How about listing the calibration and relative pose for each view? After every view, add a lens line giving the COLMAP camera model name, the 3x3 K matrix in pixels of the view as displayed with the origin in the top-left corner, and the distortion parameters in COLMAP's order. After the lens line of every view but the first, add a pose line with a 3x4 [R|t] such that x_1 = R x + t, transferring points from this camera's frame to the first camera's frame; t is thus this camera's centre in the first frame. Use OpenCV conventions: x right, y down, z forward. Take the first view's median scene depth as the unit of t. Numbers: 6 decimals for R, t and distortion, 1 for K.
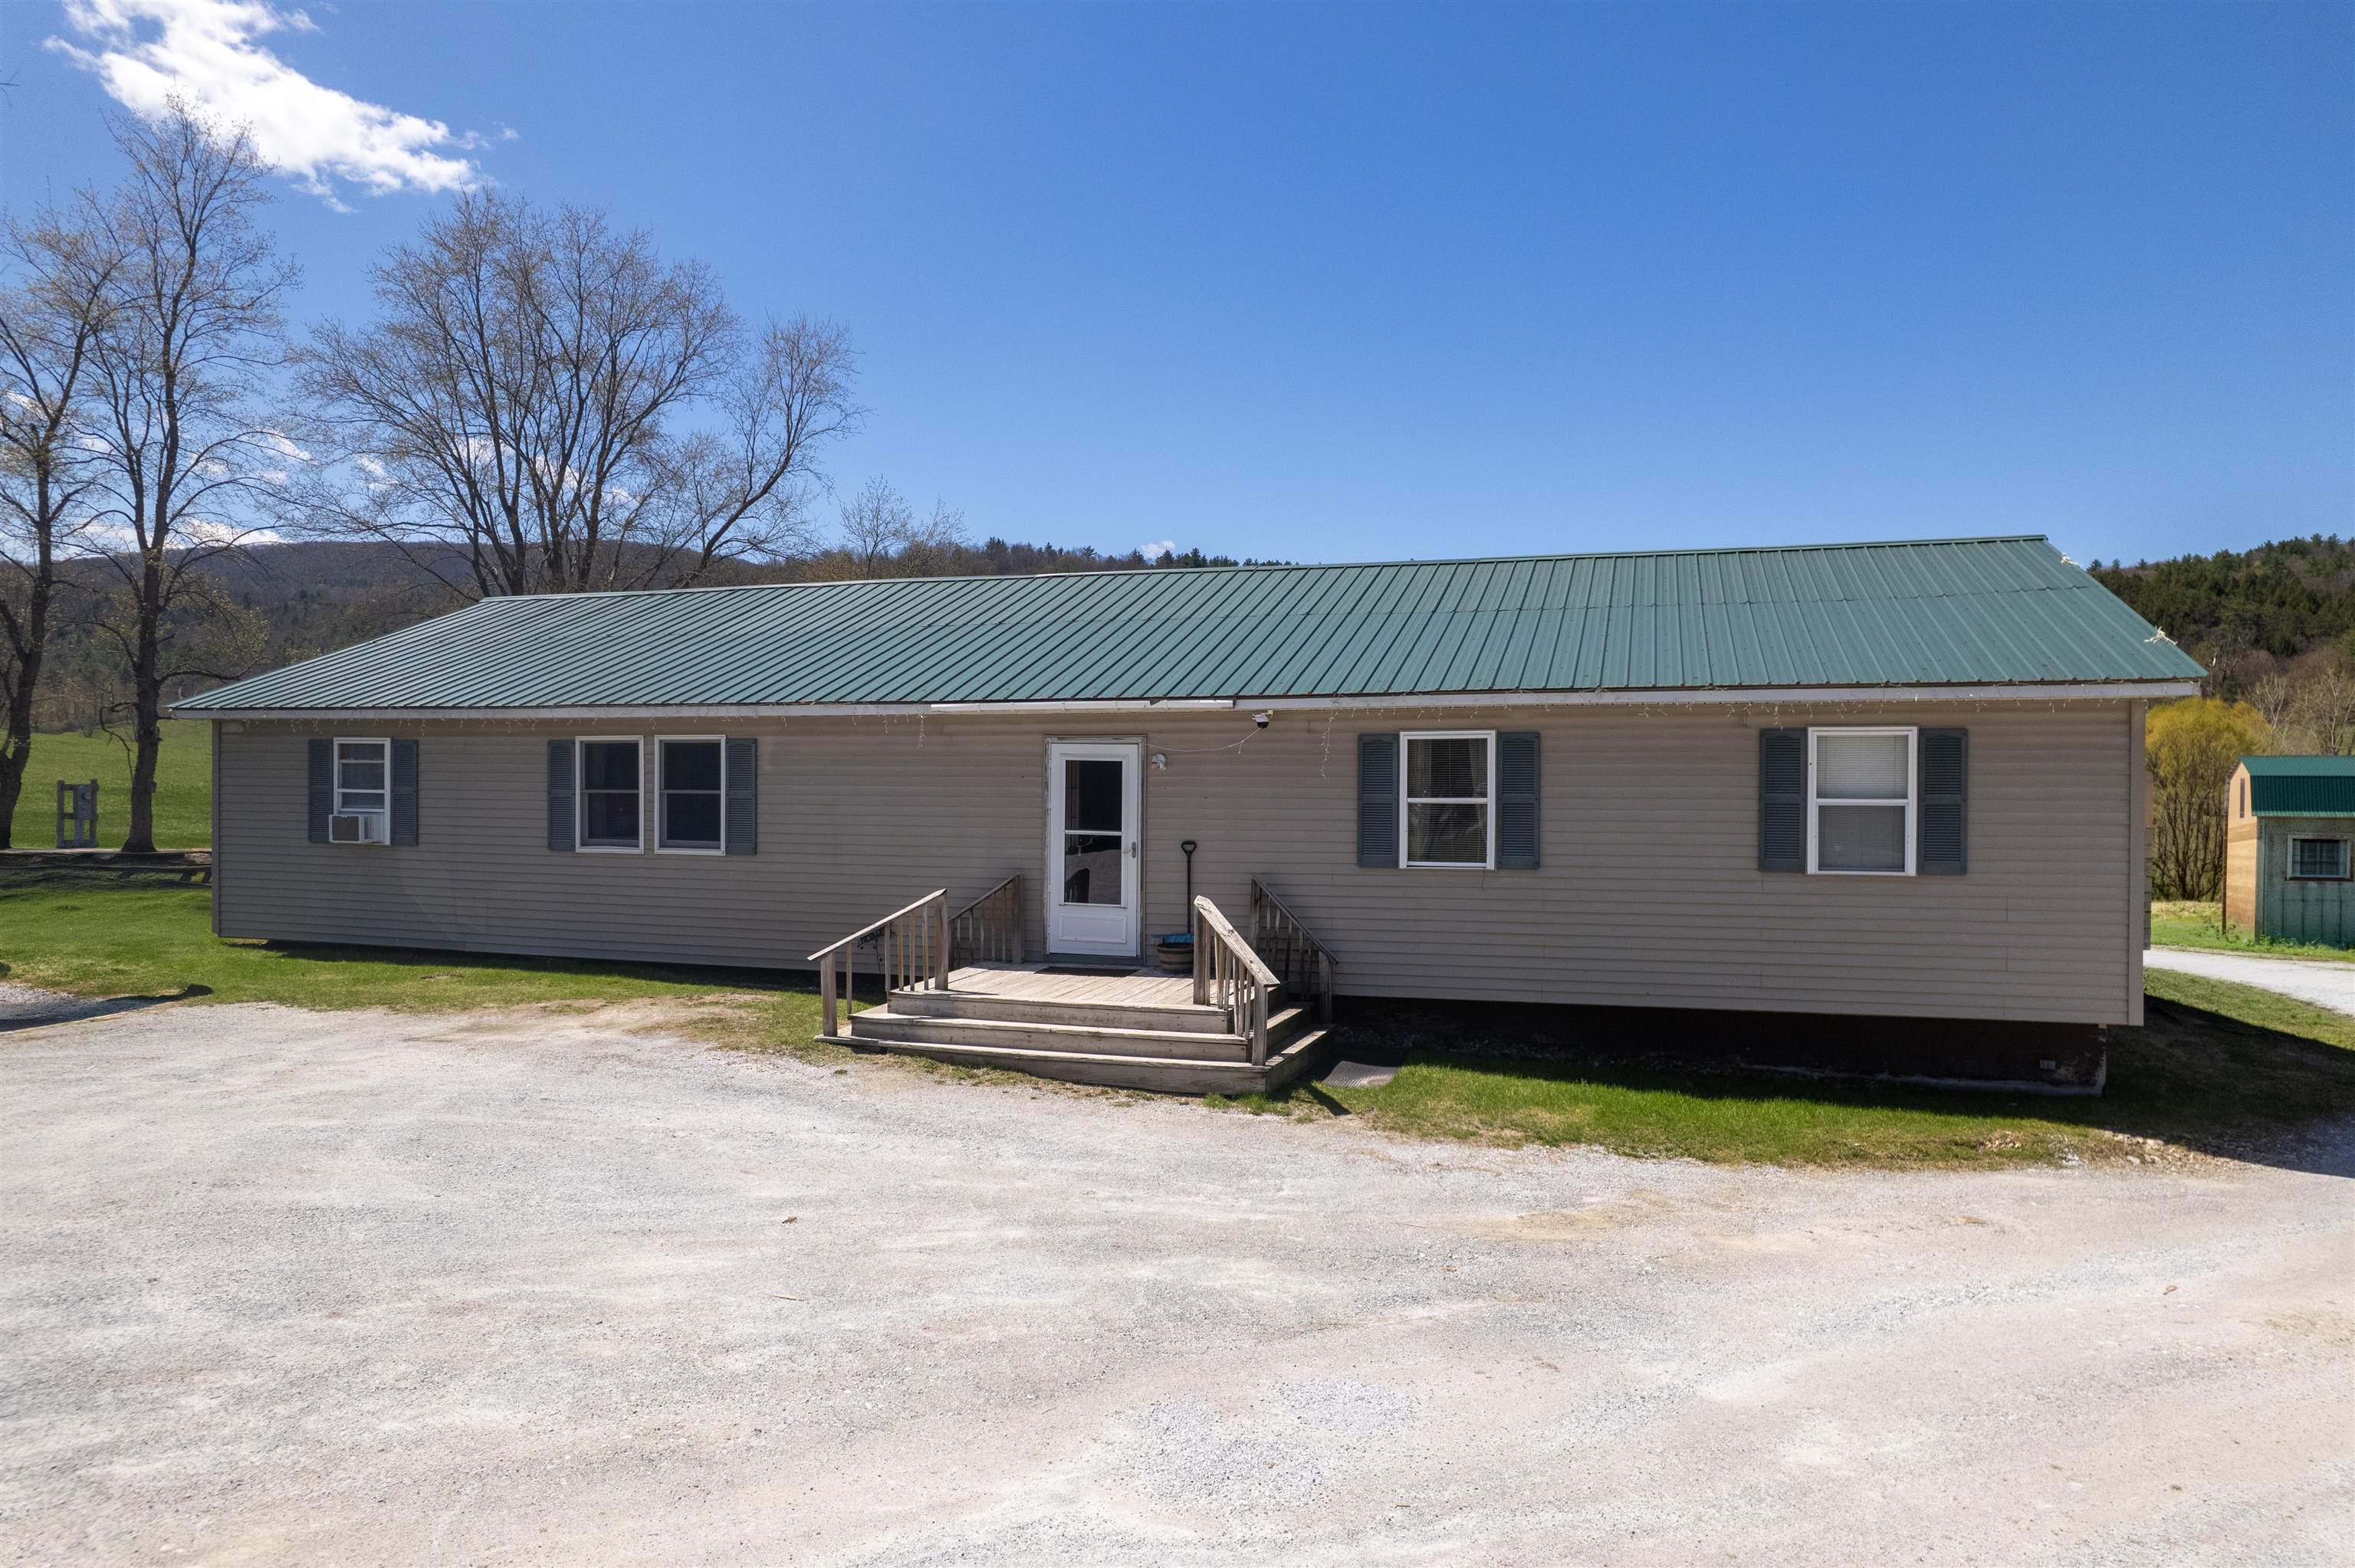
lens RADIAL K [[1495.2, 0, 1199.4], [0, 1495.2, 775.8], [0, 0, 1]] dist [-0.039818, 0.037375]
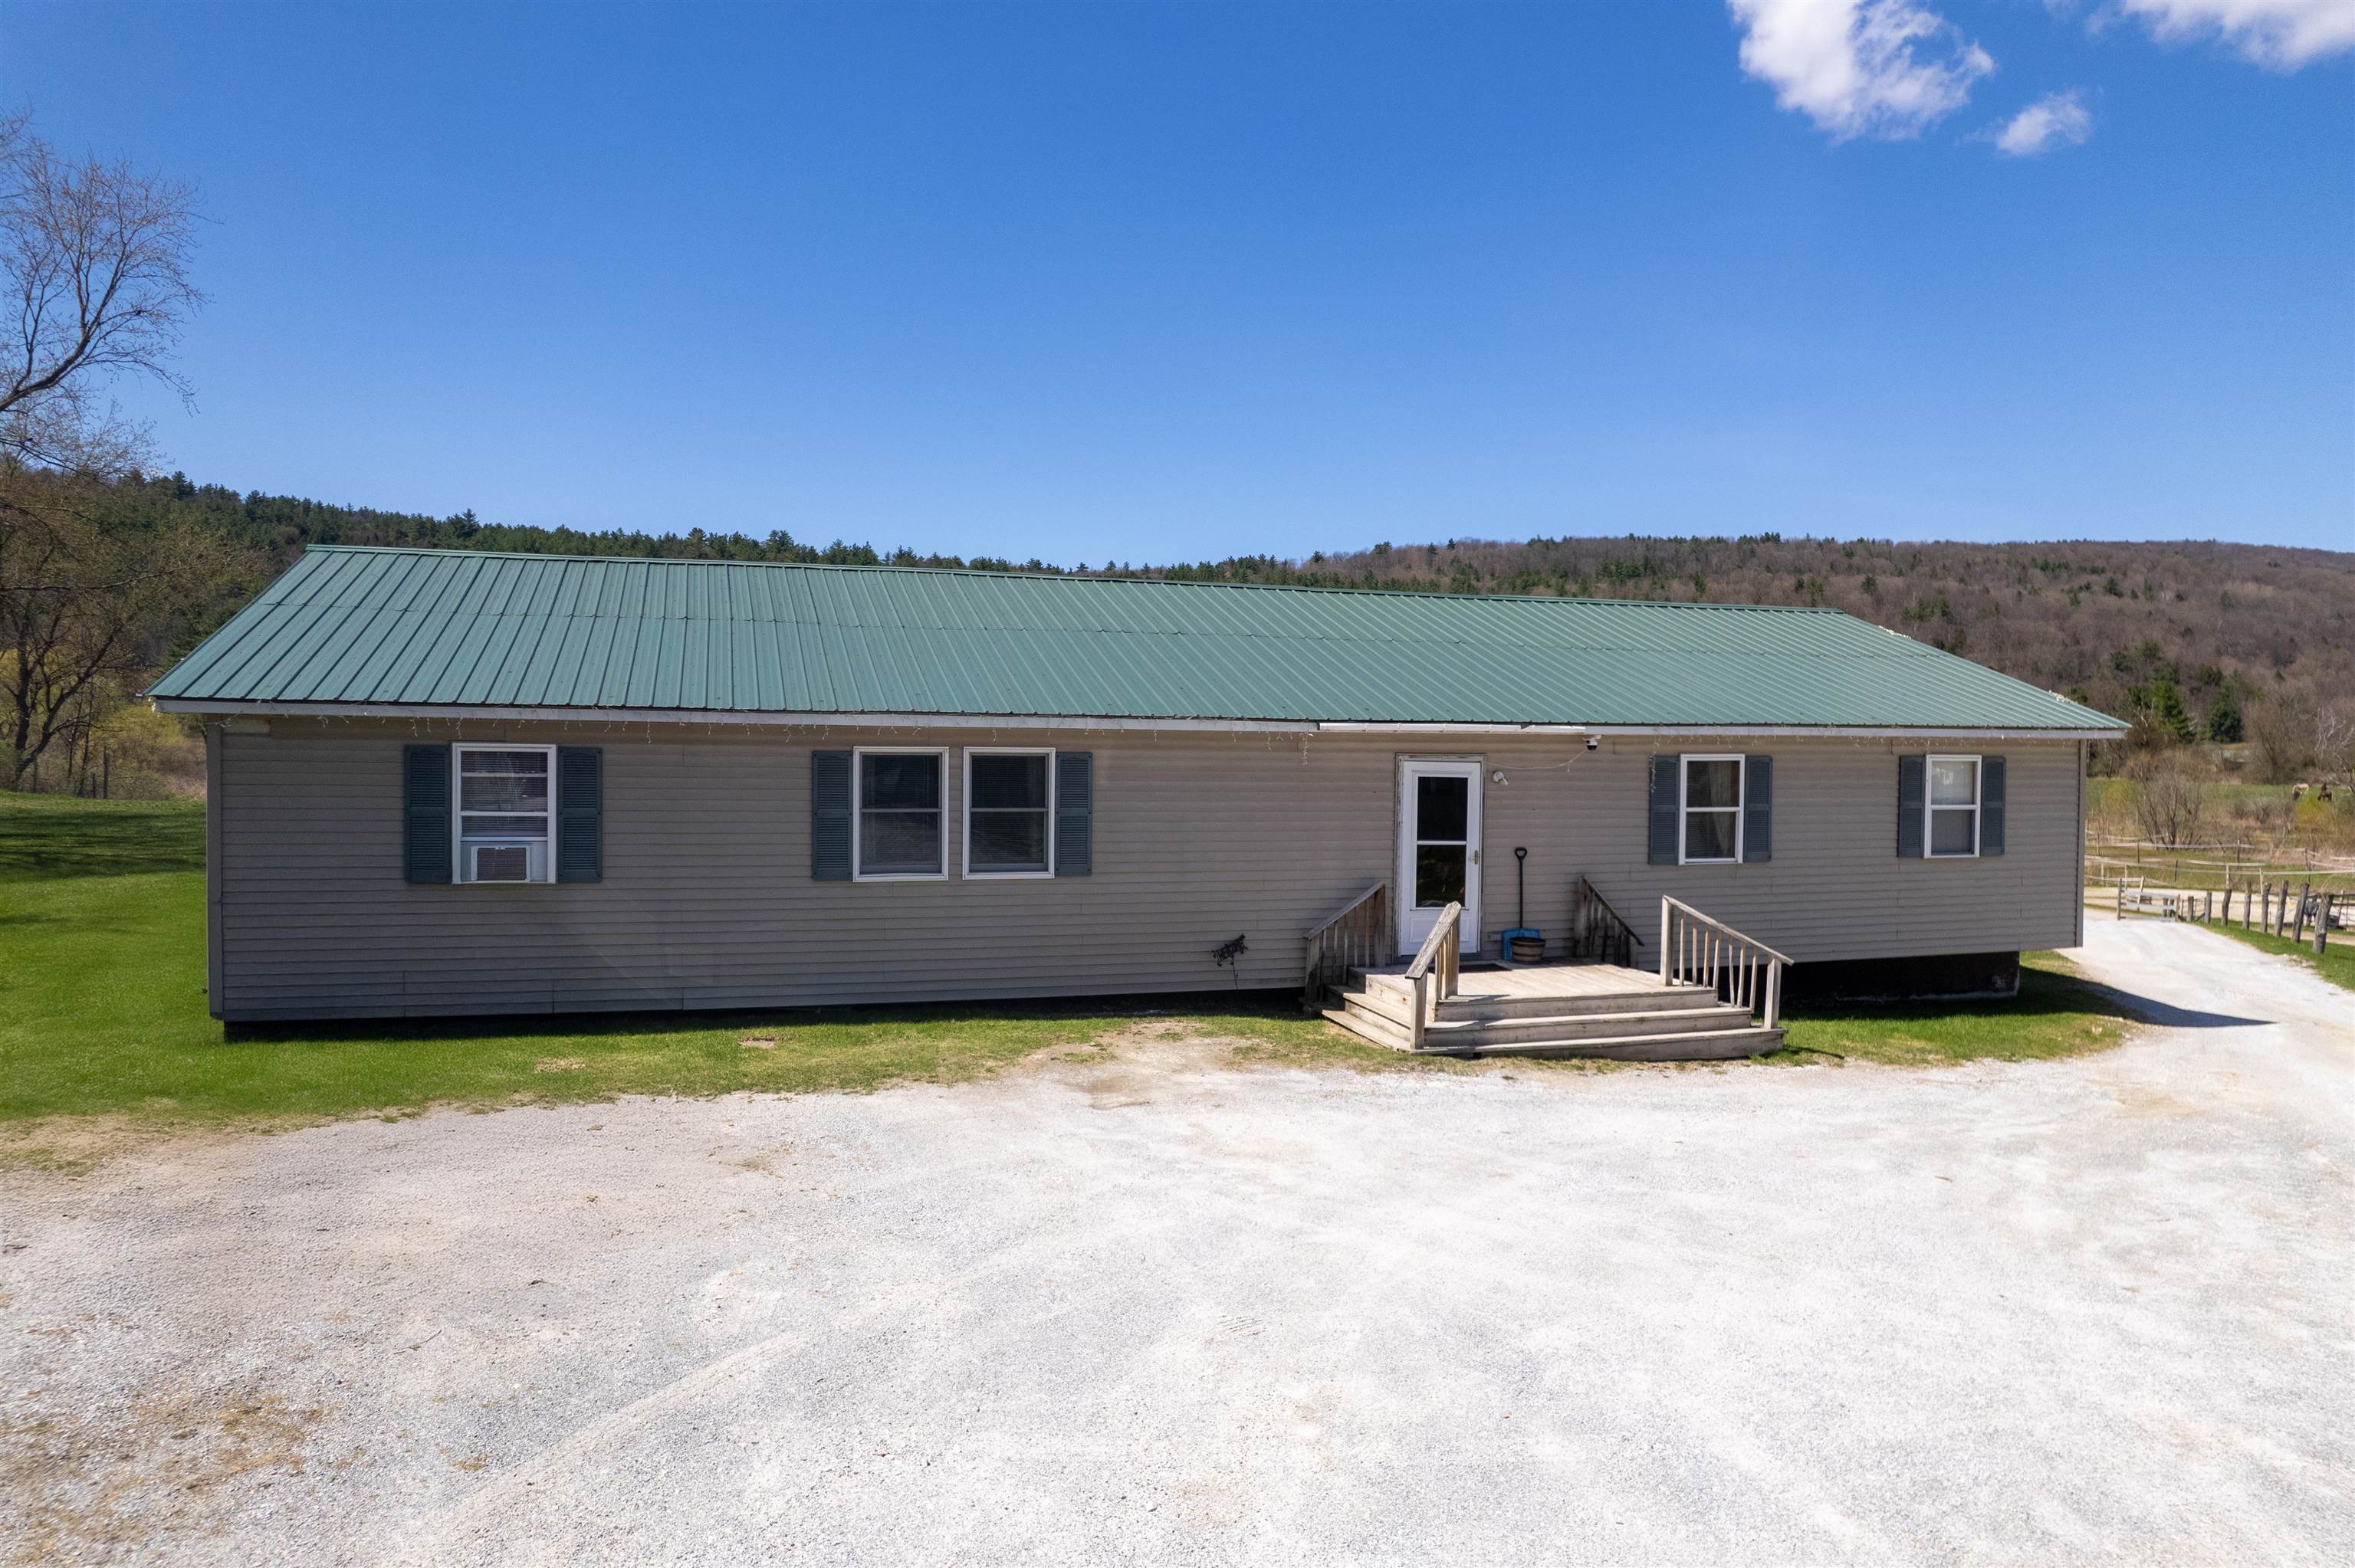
lens RADIAL K [[1495.2, 0, 1190.5], [0, 1495.2, 777.2], [0, 0, 1]] dist [-0.039818, 0.037375]
pose [[0.821680, -0.006417, 0.569912, -0.838049], [-0.005765, 0.999792, 0.019570, -0.030068], [-0.569919, -0.019365, 0.821472, 0.204040]]
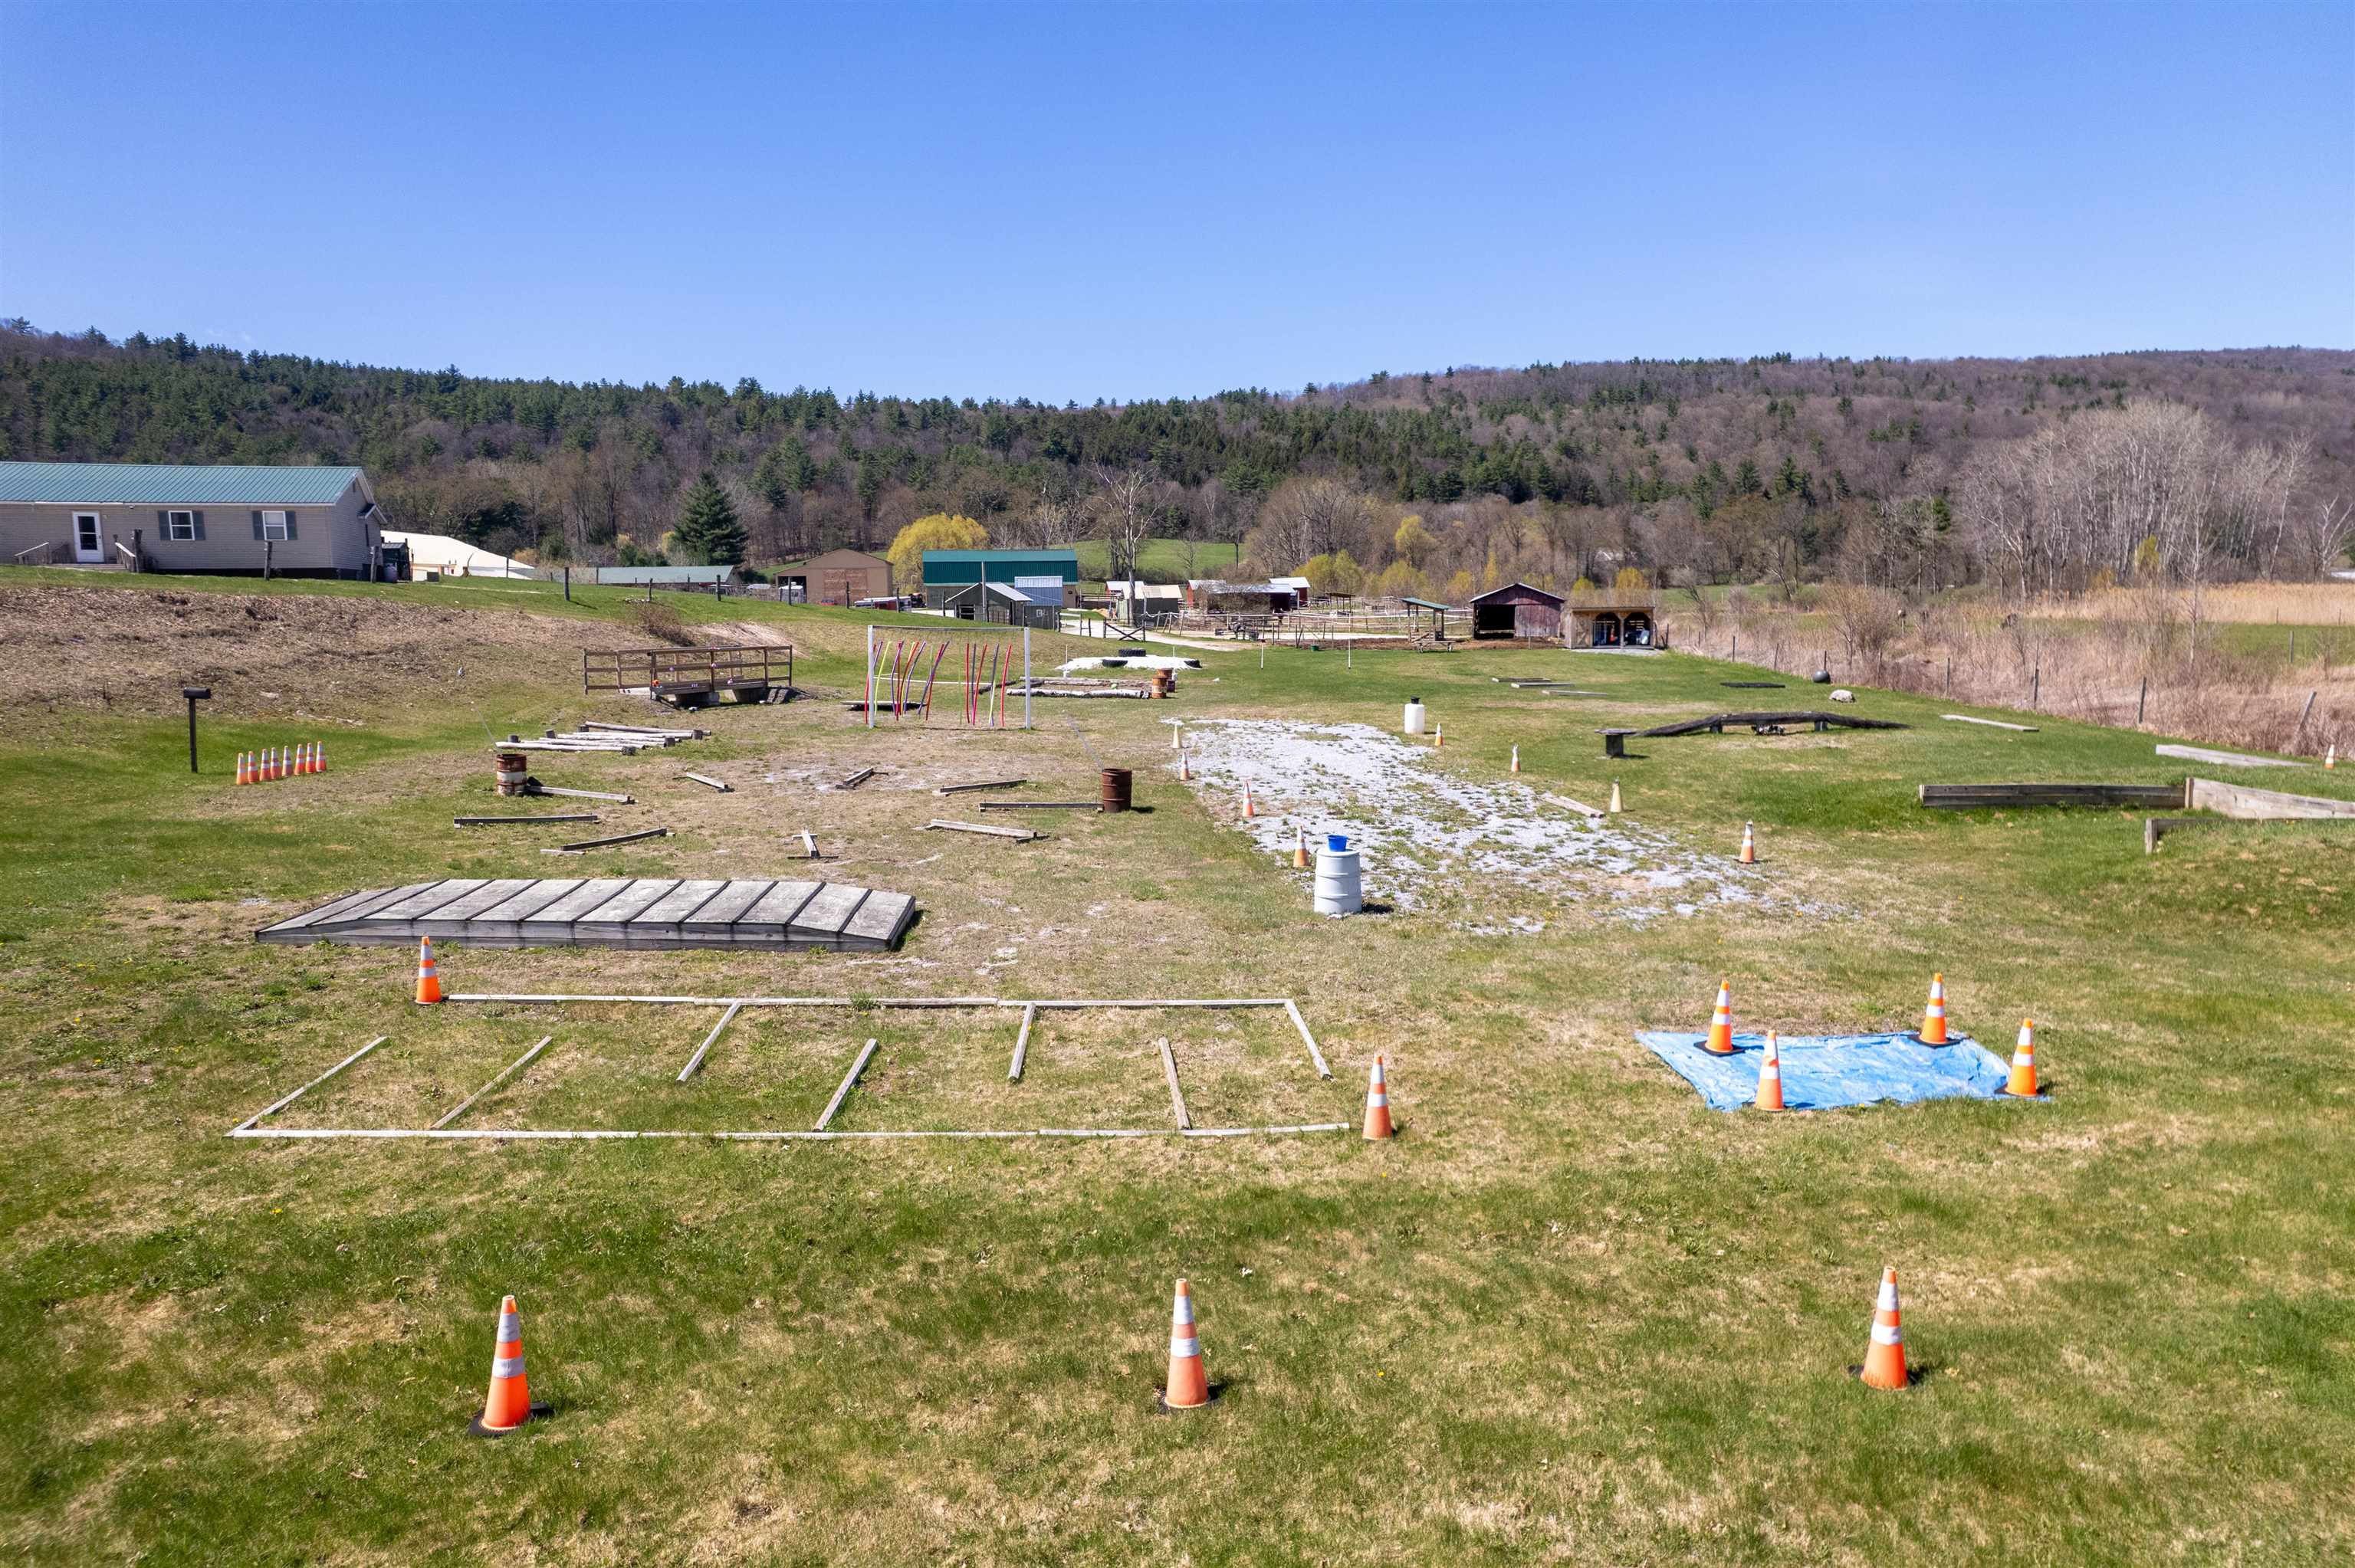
lens RADIAL K [[1495.2, 0, 1180.4], [0, 1495.2, 791.4], [0, 0, 1]] dist [-0.039818, 0.037375]
pose [[0.840826, -0.084112, 0.534731, 0.228687], [0.012637, 0.990635, 0.135953, 0.229425], [-0.541158, -0.107555, 0.834014, -4.245261]]
